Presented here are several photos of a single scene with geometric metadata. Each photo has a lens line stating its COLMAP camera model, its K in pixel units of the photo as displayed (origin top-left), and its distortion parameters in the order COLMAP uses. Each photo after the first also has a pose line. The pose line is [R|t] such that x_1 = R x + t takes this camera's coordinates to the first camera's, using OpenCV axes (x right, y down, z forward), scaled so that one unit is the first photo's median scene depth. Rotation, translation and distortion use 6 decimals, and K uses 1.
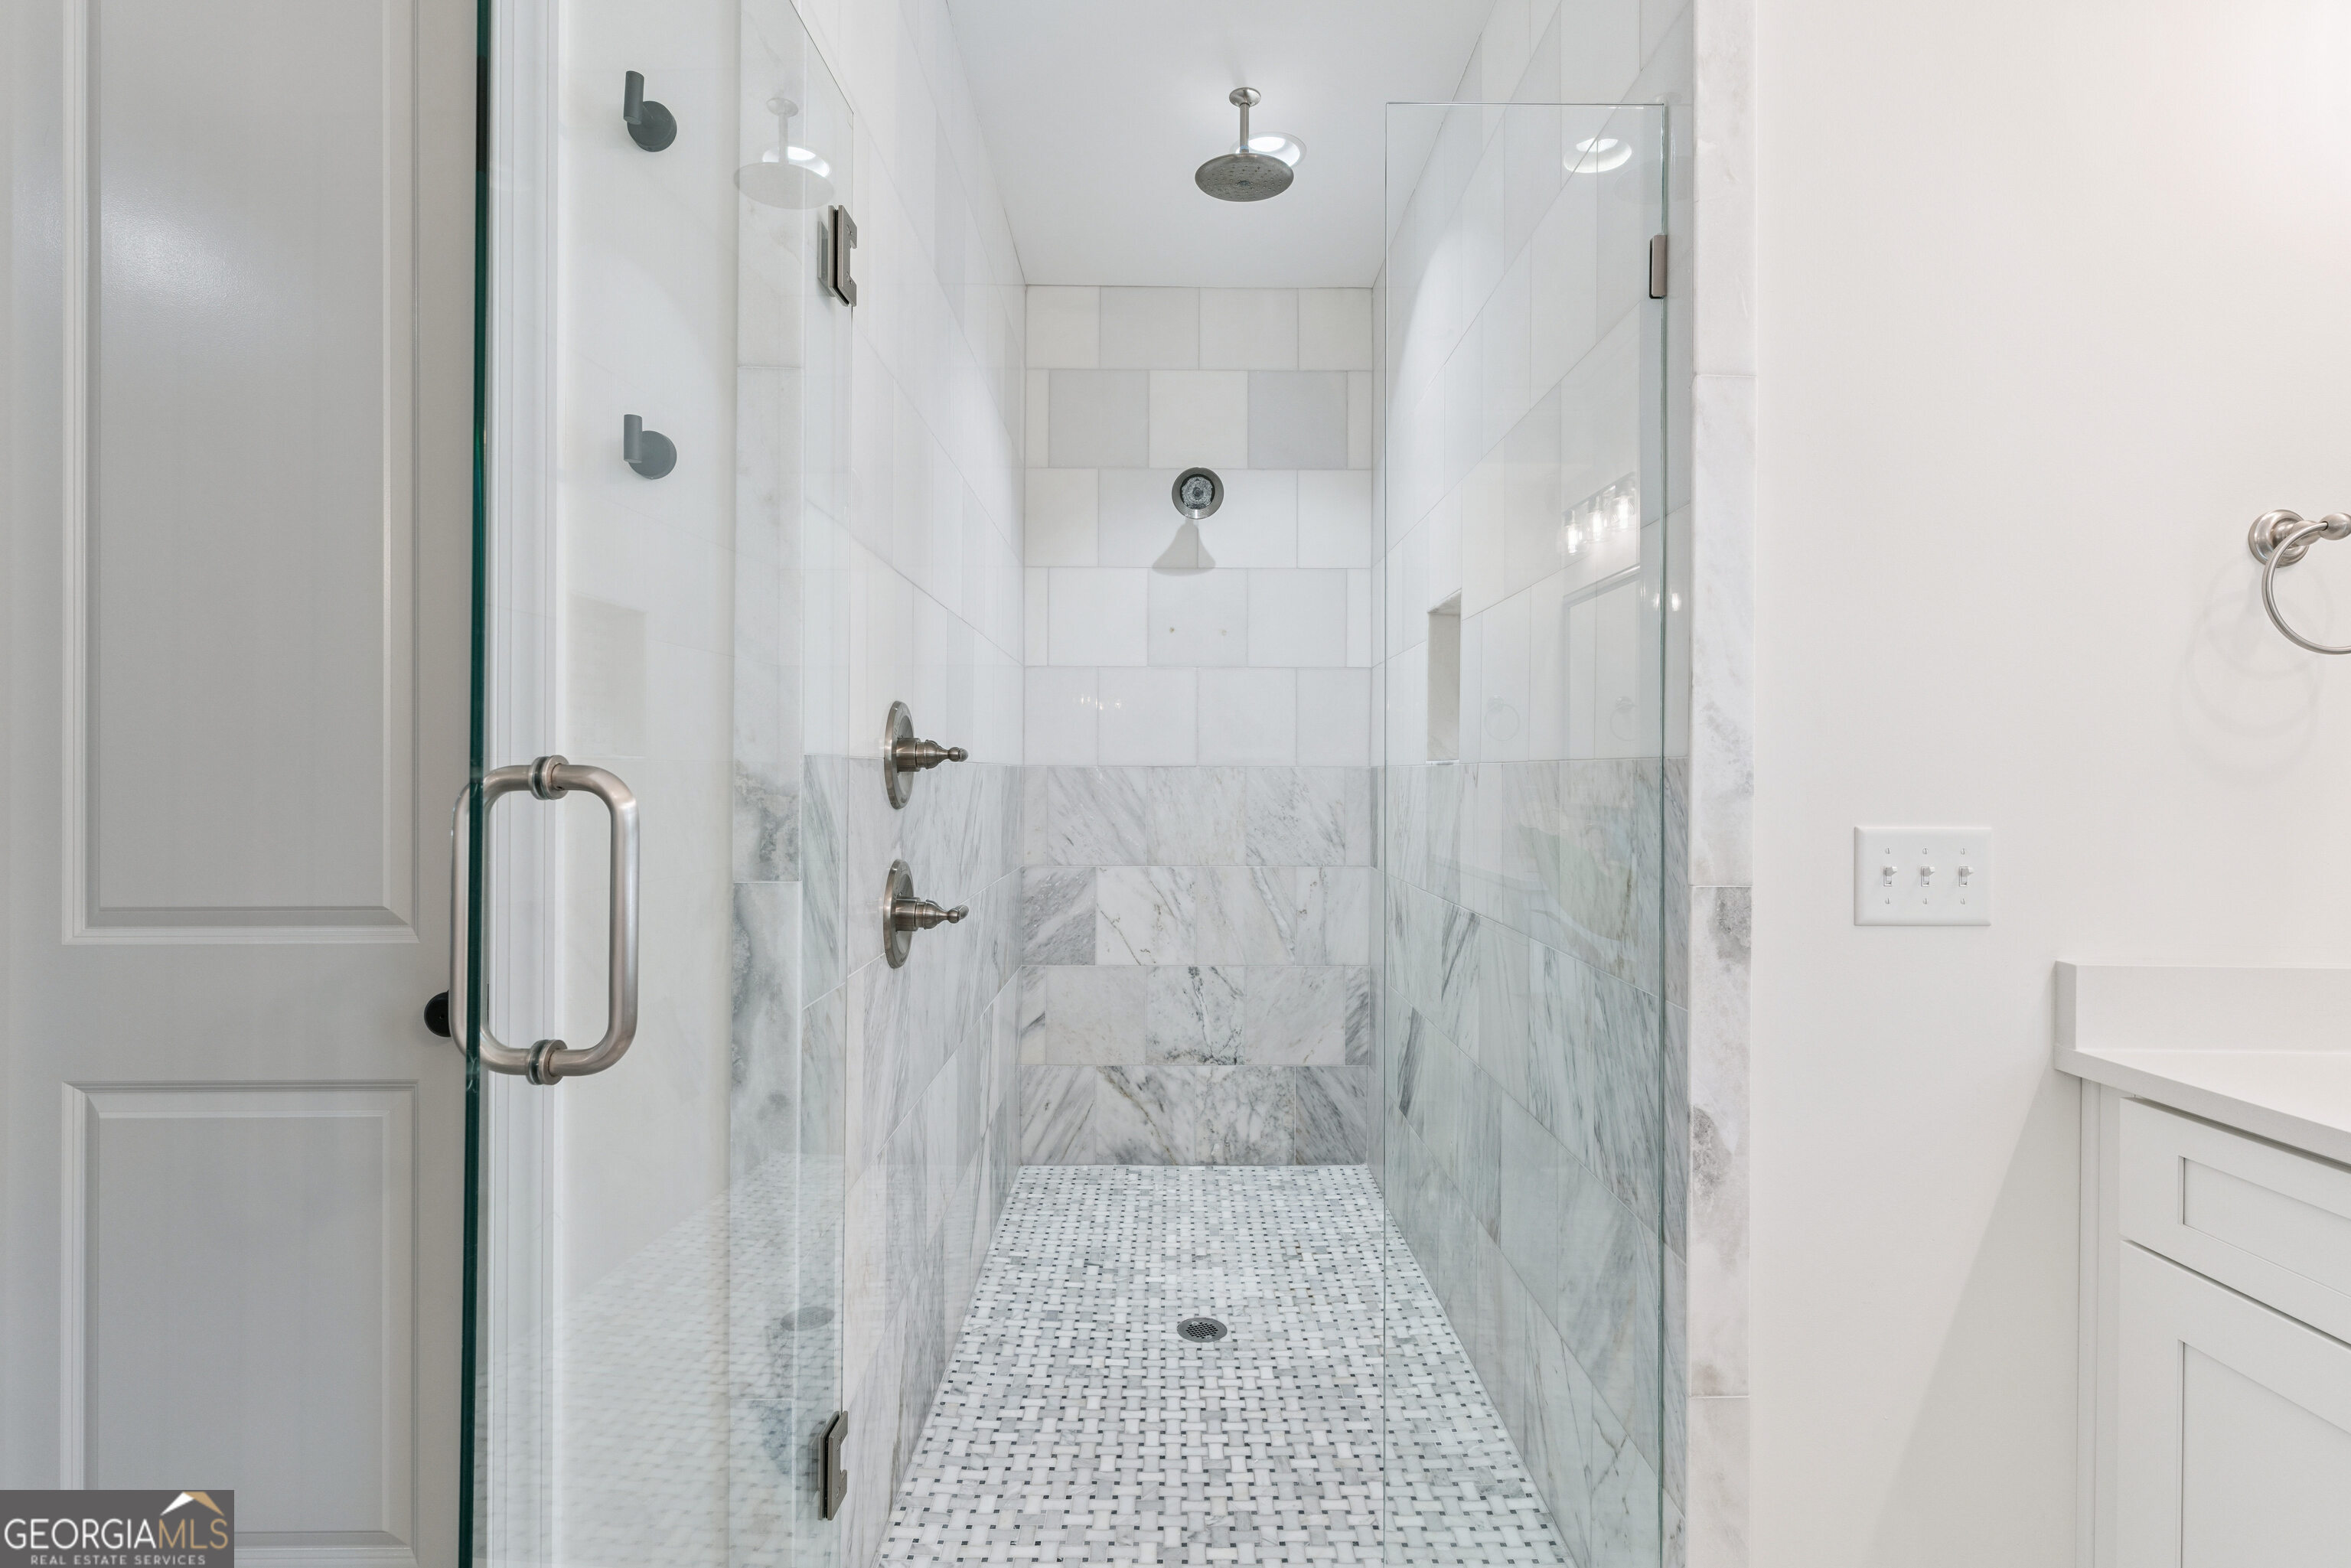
lens RADIAL K [[1126.2, 0, 1176.7], [0, 1126.2, 795.8], [0, 0, 1]] dist [0.002537, 0.000657]
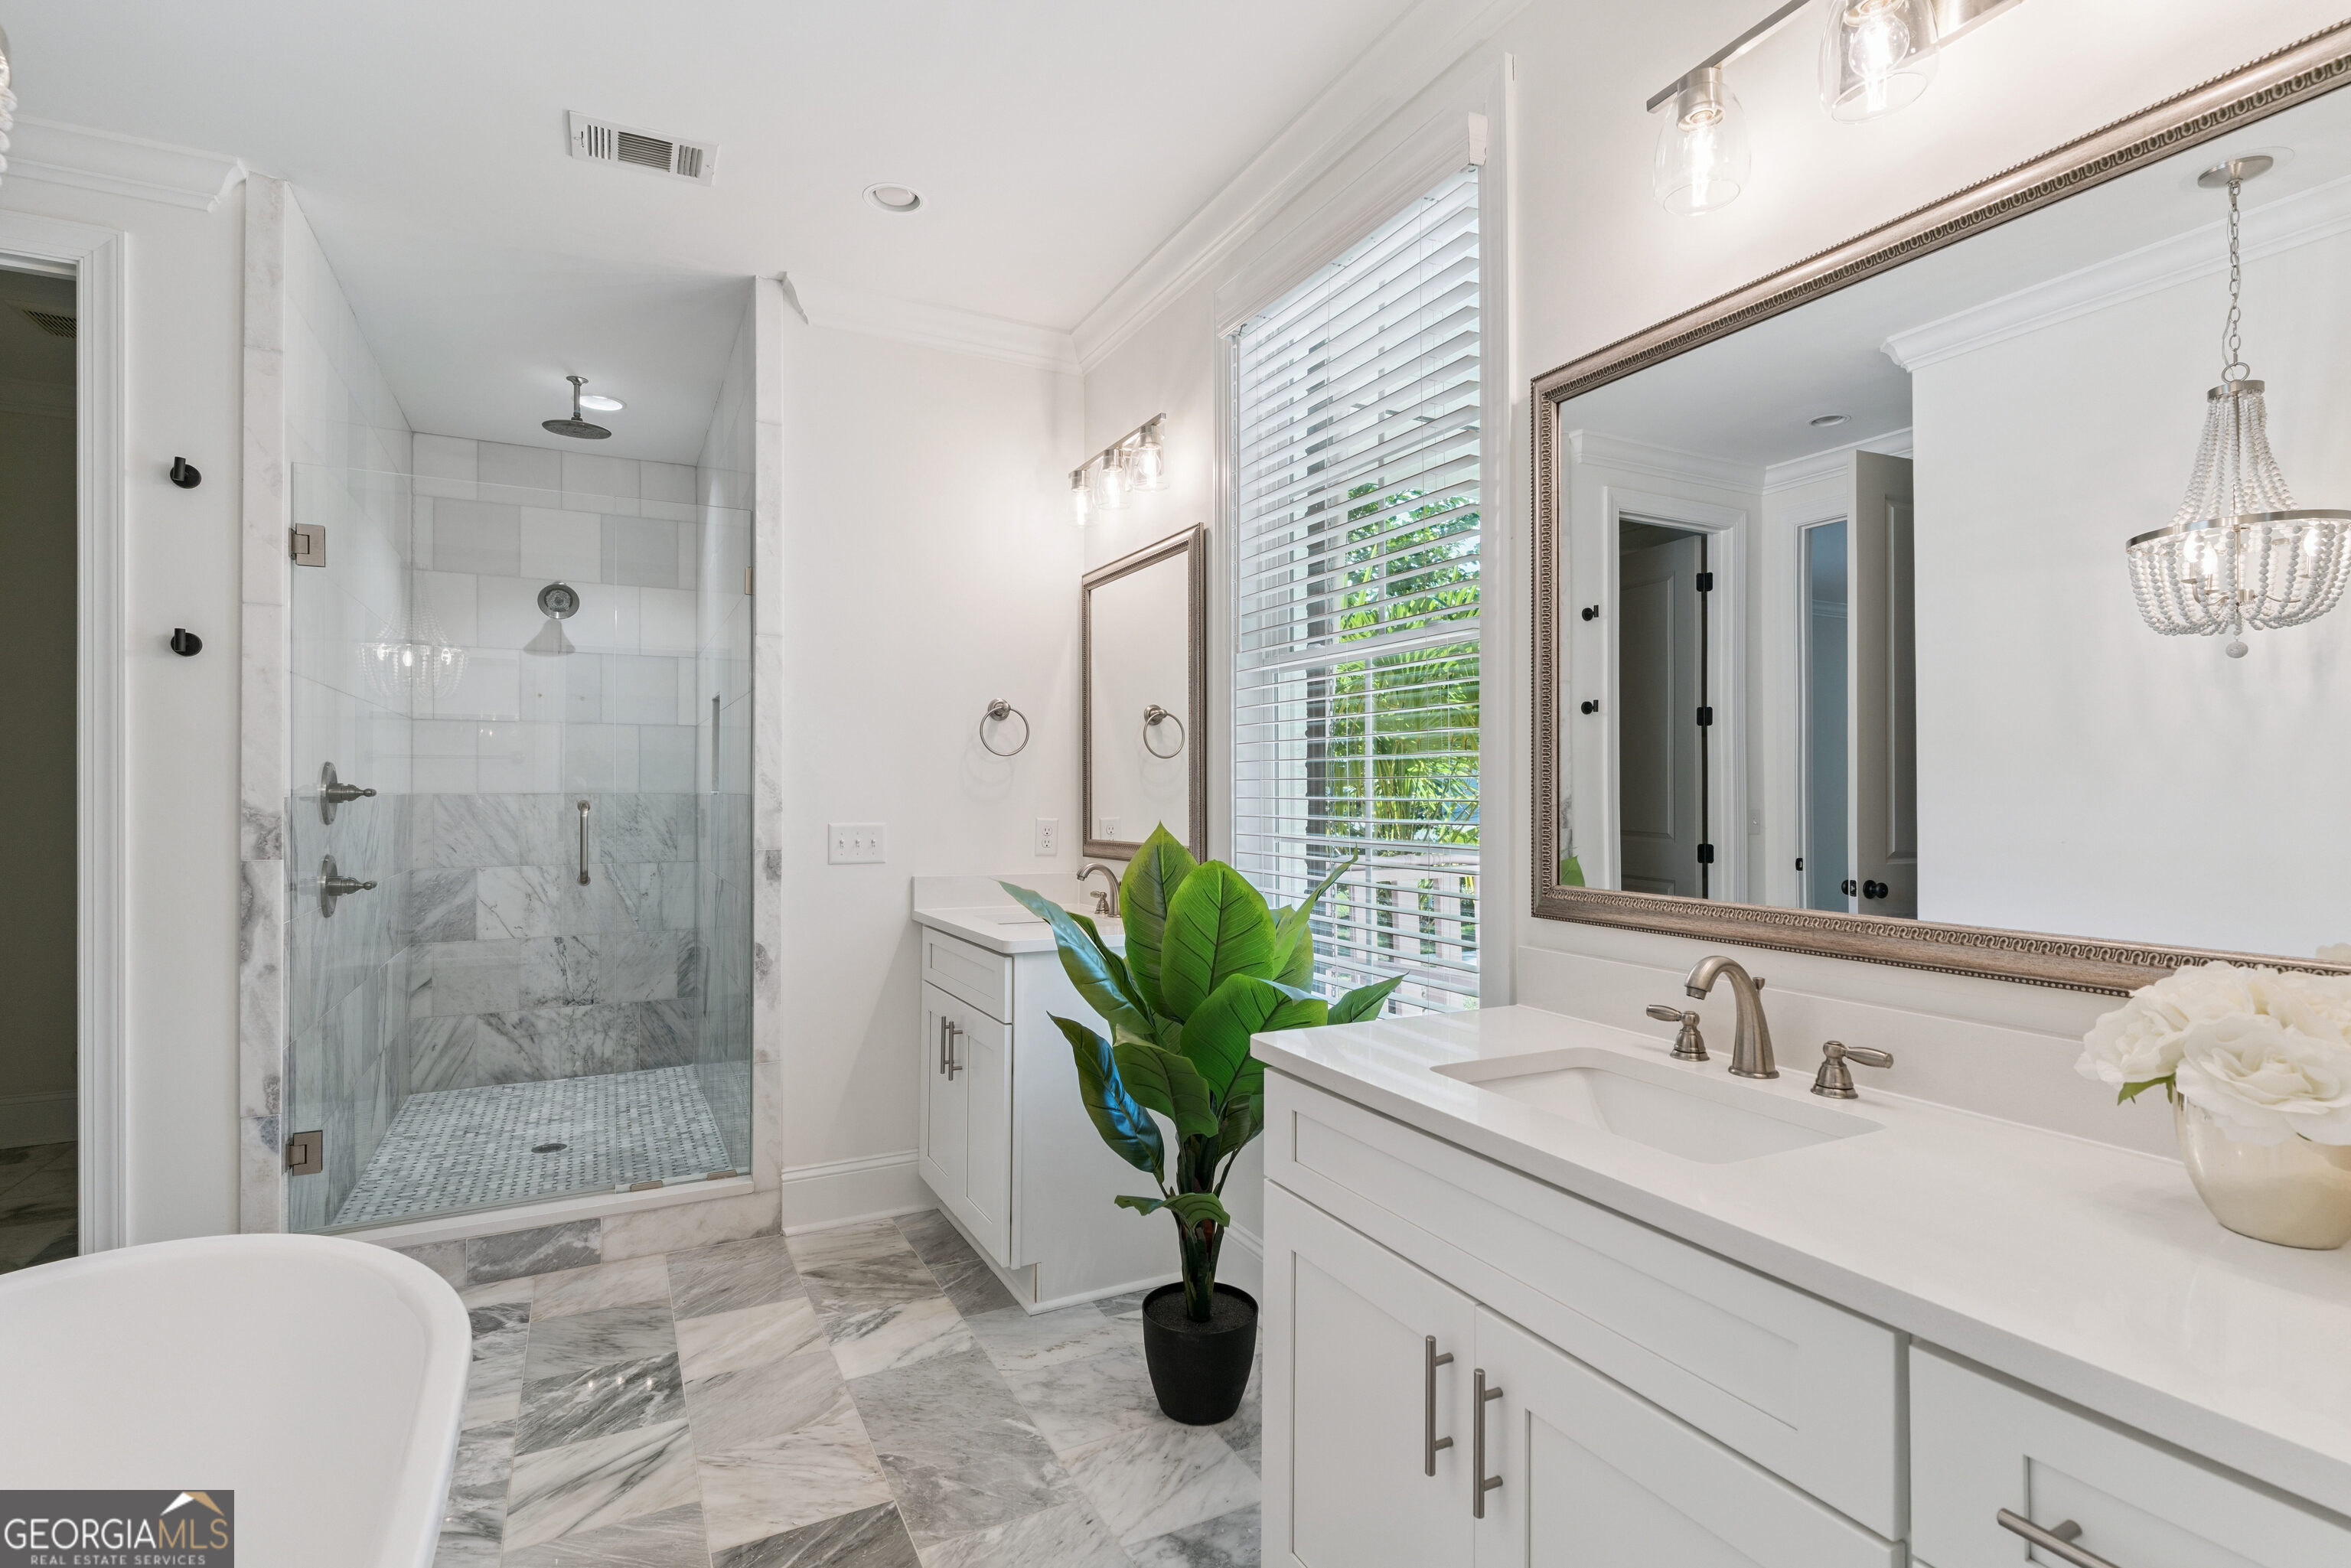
lens RADIAL K [[1126.2, 0, 1176.7], [0, 1126.2, 795.8], [0, 0, 1]] dist [0.002537, 0.000657]
pose [[0.893050, -0.005607, 0.449922, 0.073735], [0.011849, 0.999869, -0.011058, 0.001133], [-0.449801, 0.015207, 0.892999, -0.614129]]
